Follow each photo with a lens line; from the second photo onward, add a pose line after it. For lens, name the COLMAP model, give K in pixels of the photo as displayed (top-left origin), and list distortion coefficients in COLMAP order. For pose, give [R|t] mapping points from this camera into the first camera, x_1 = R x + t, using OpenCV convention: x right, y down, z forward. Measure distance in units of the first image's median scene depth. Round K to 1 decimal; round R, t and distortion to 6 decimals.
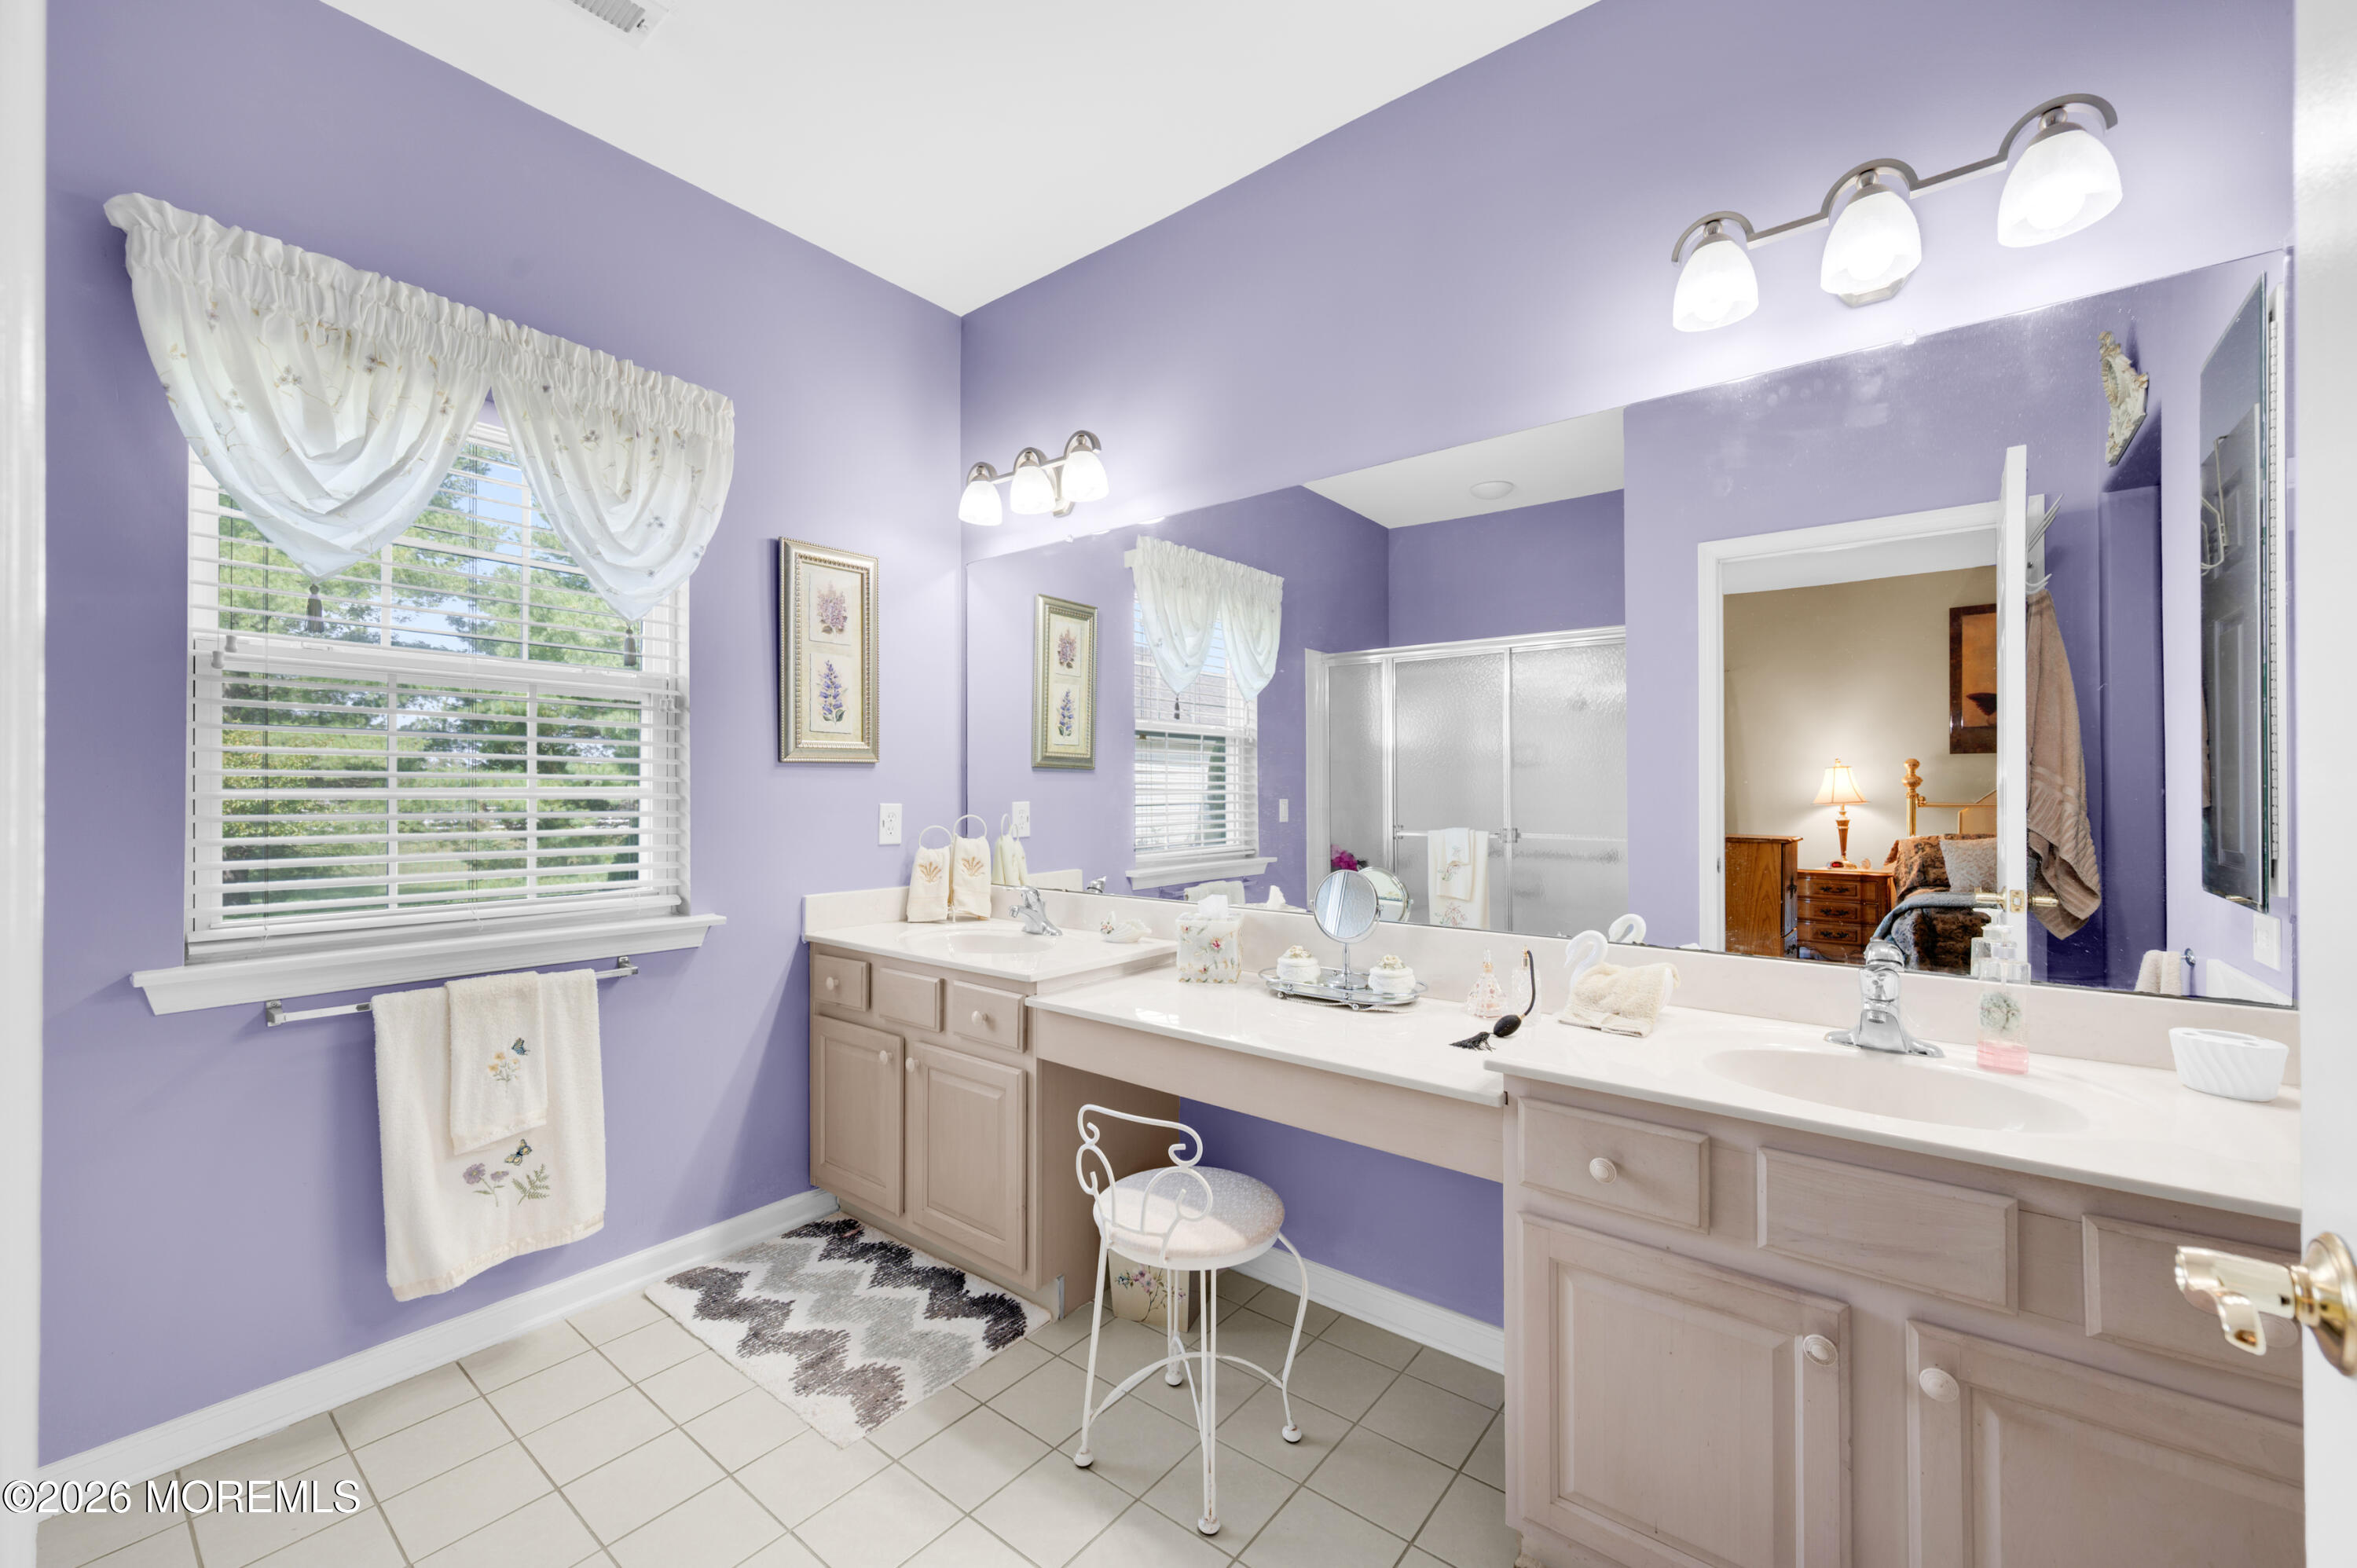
lens RADIAL K [[930.0, 0, 1166.9], [0, 930.0, 786.1], [0, 0, 1]] dist [0.000243, 0.000084]
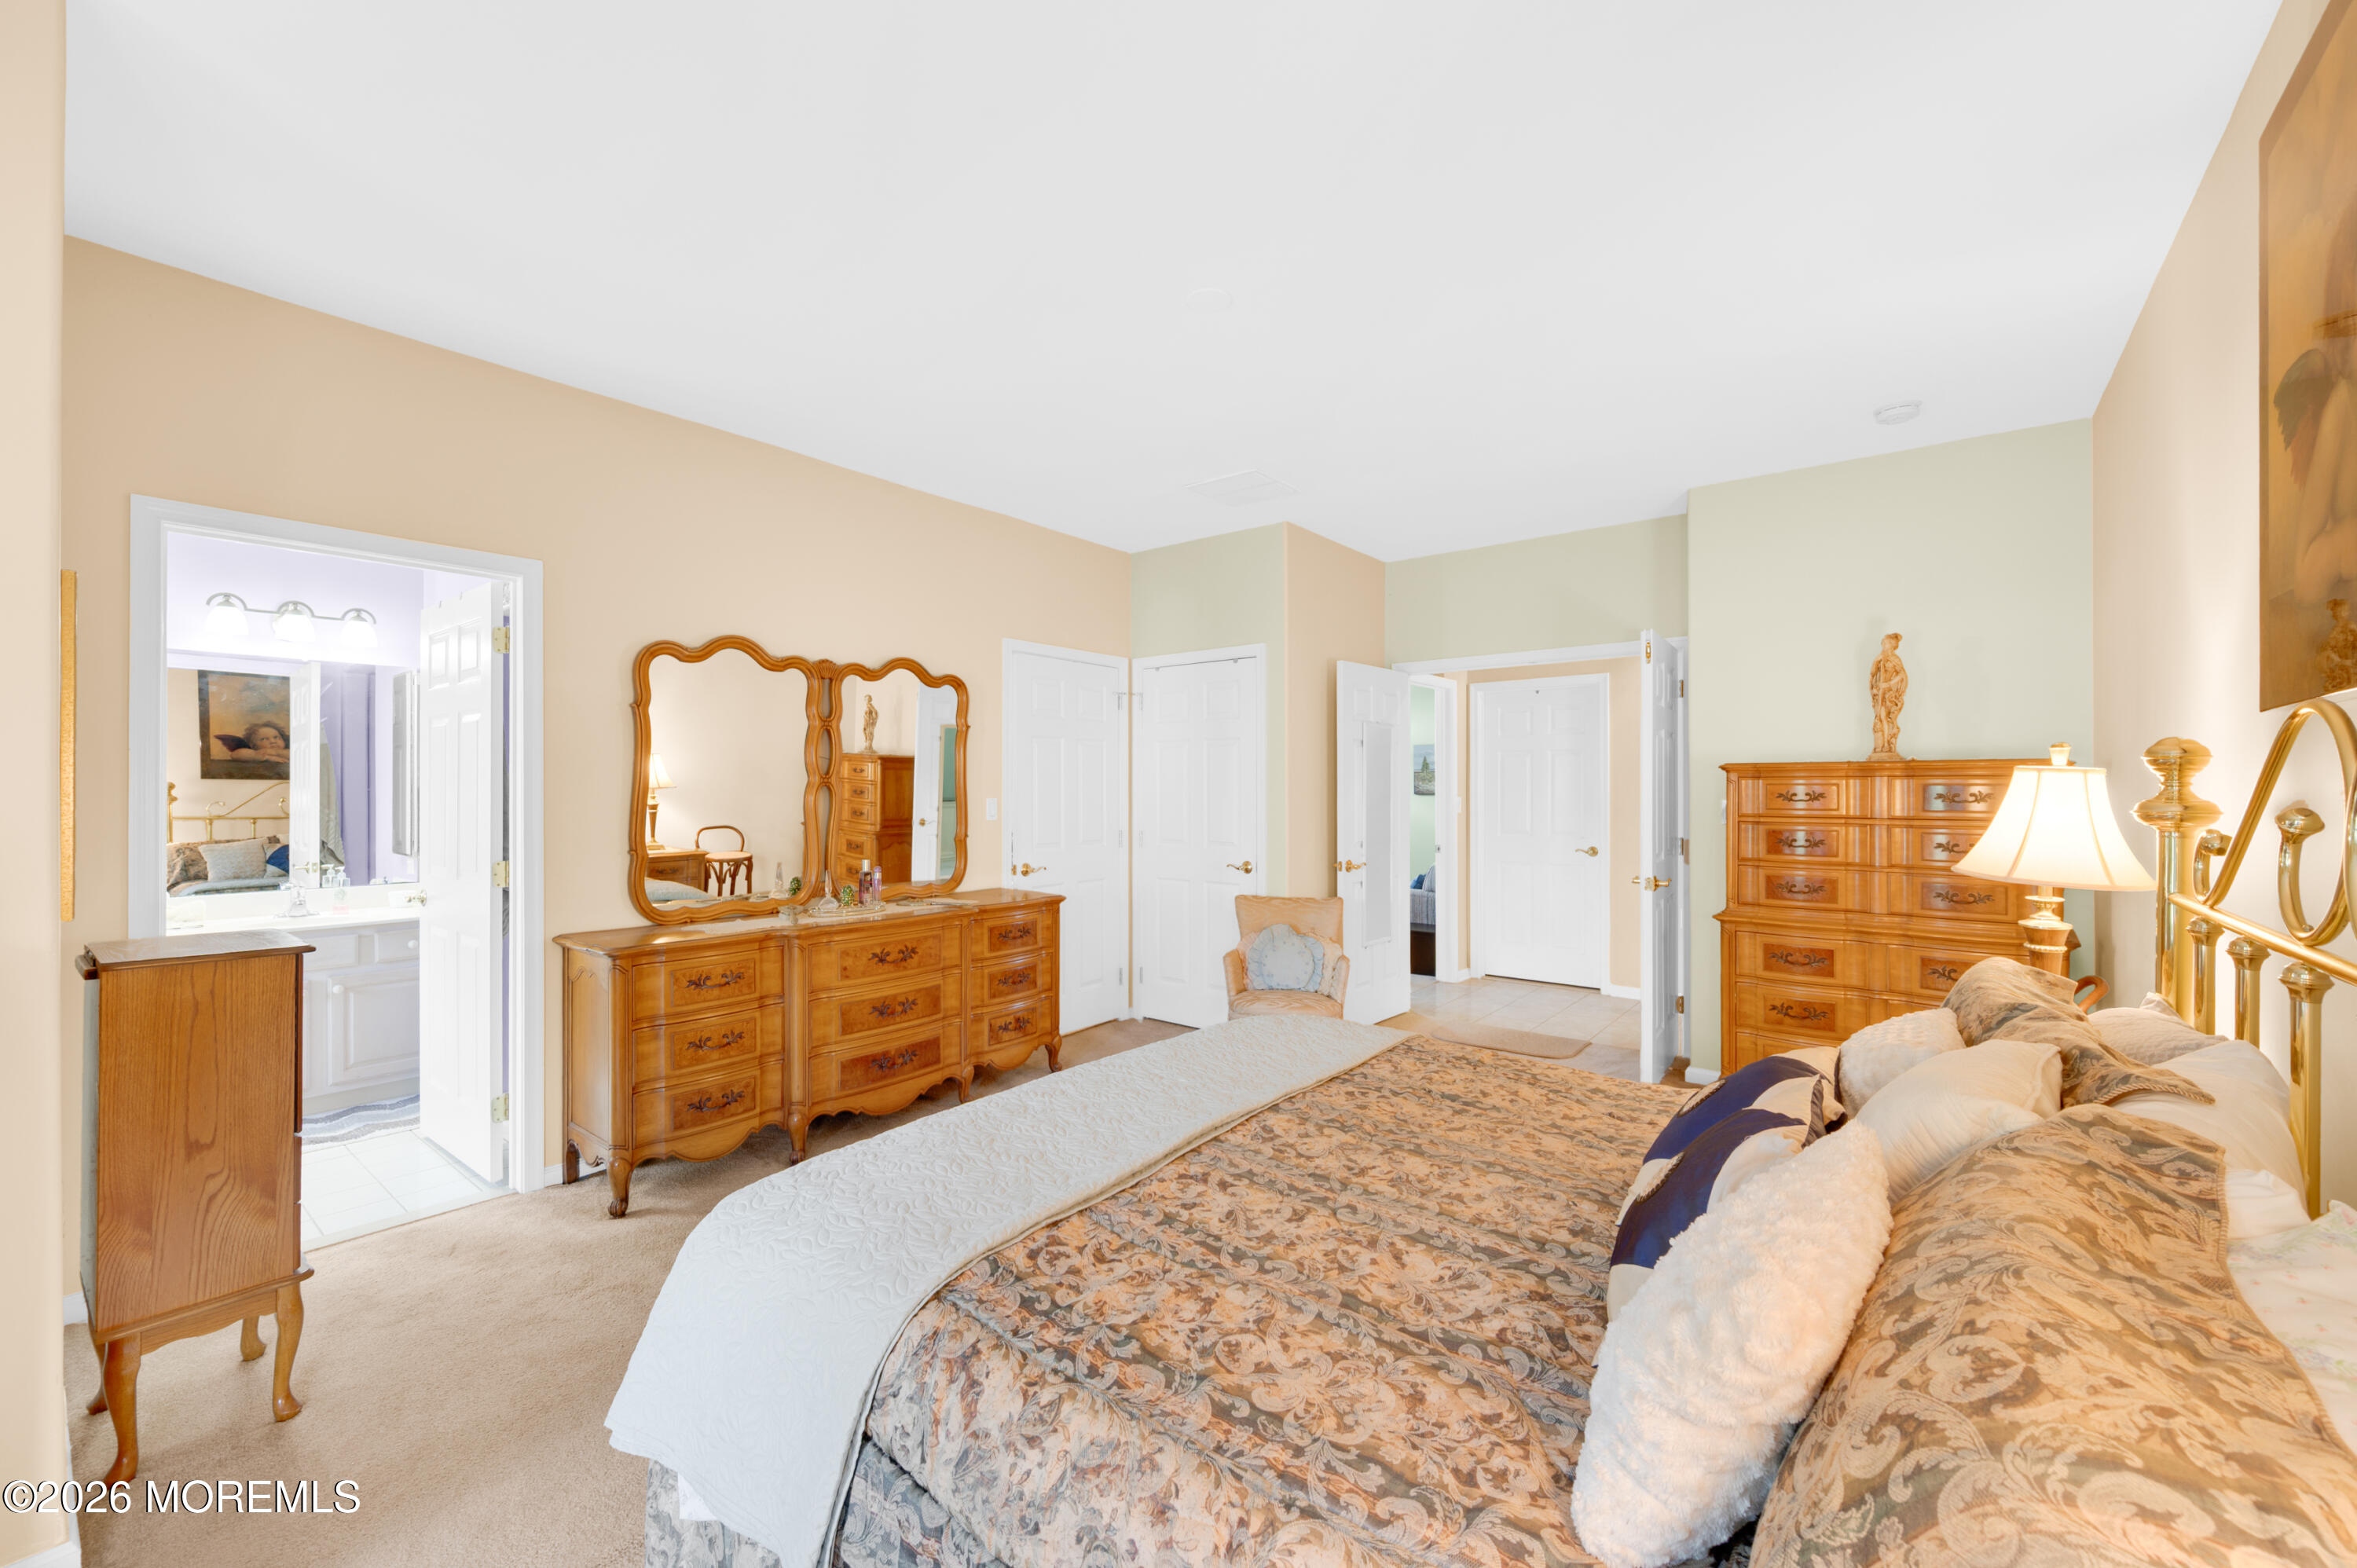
lens RADIAL K [[952.2, 0, 1178.5], [0, 952.2, 784.0], [0, 0, 1]] dist [-0.002630, -0.000093]
pose [[0.009455, 0.004876, 0.999943, -0.953121], [-0.004036, 0.999980, -0.004838, -0.052832], [-0.999947, -0.003990, 0.009475, -0.773900]]
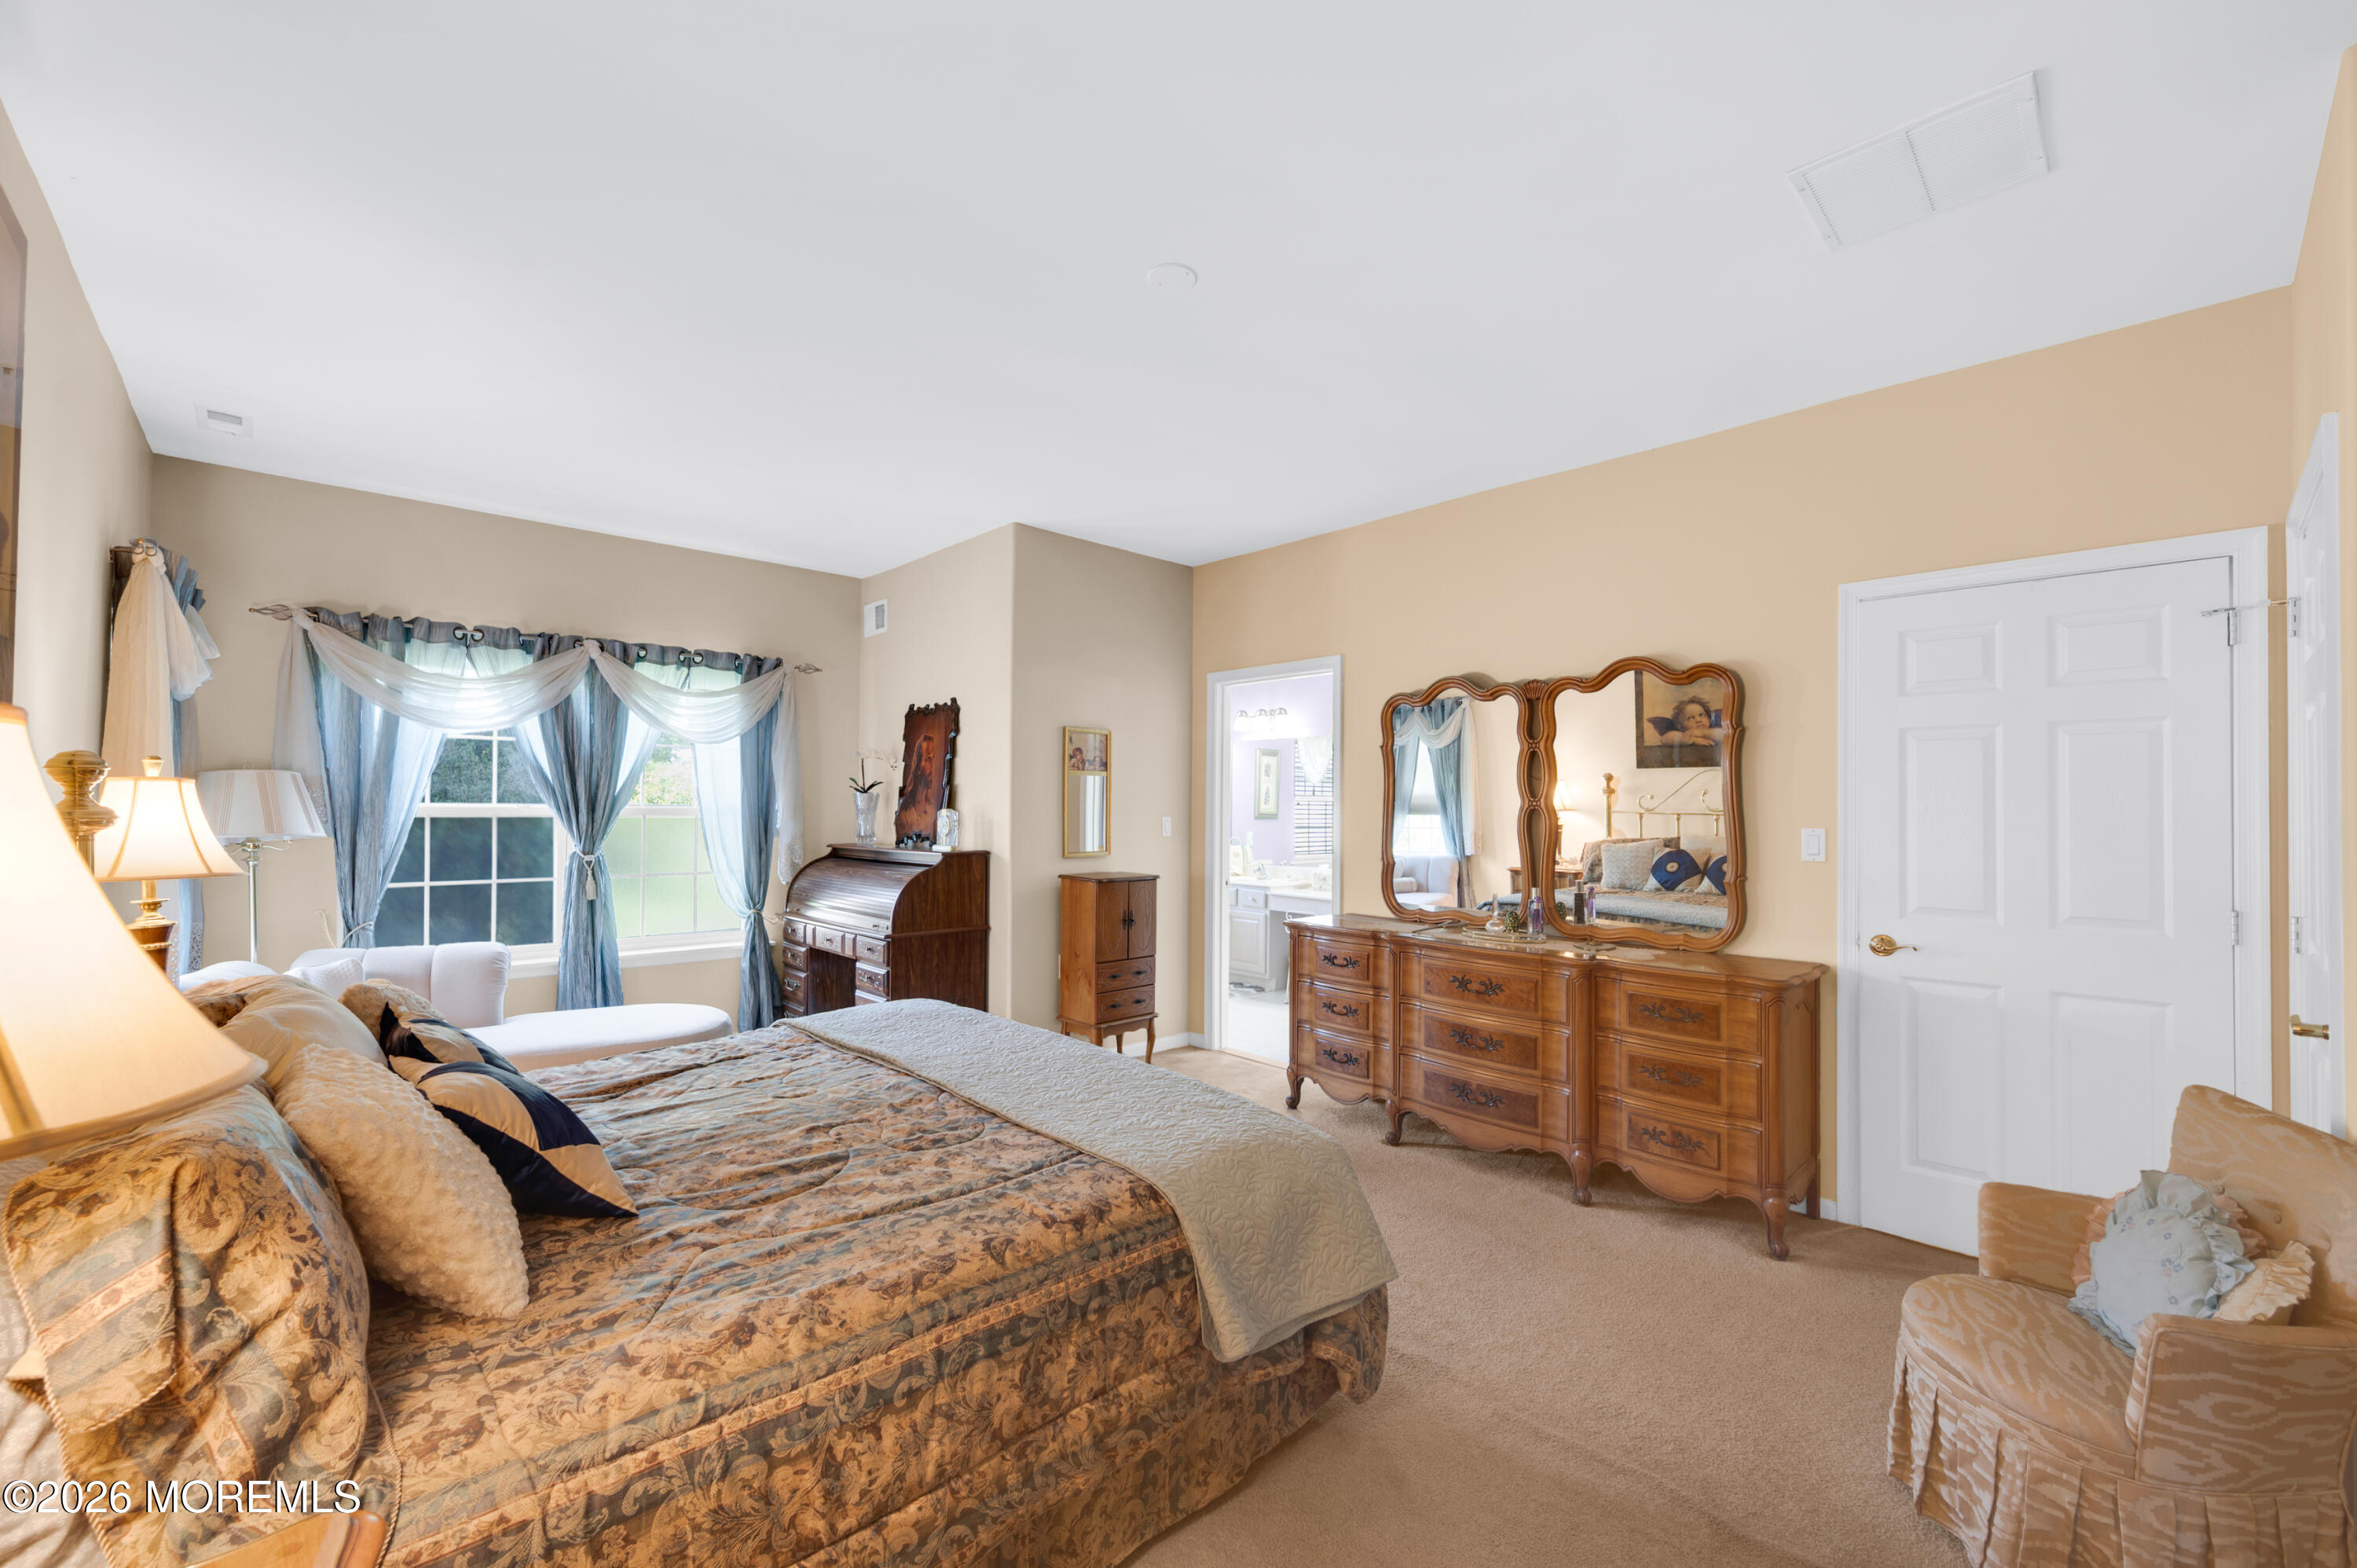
lens RADIAL K [[940.4, 0, 1174.5], [0, 940.4, 758.5], [0, 0, 1]] dist [-0.001073, -0.000030]
pose [[0.988440, -0.005679, -0.151509, 0.025802], [-0.001727, 0.998812, -0.048704, -0.058308], [0.151605, 0.048403, 0.987255, -1.567486]]
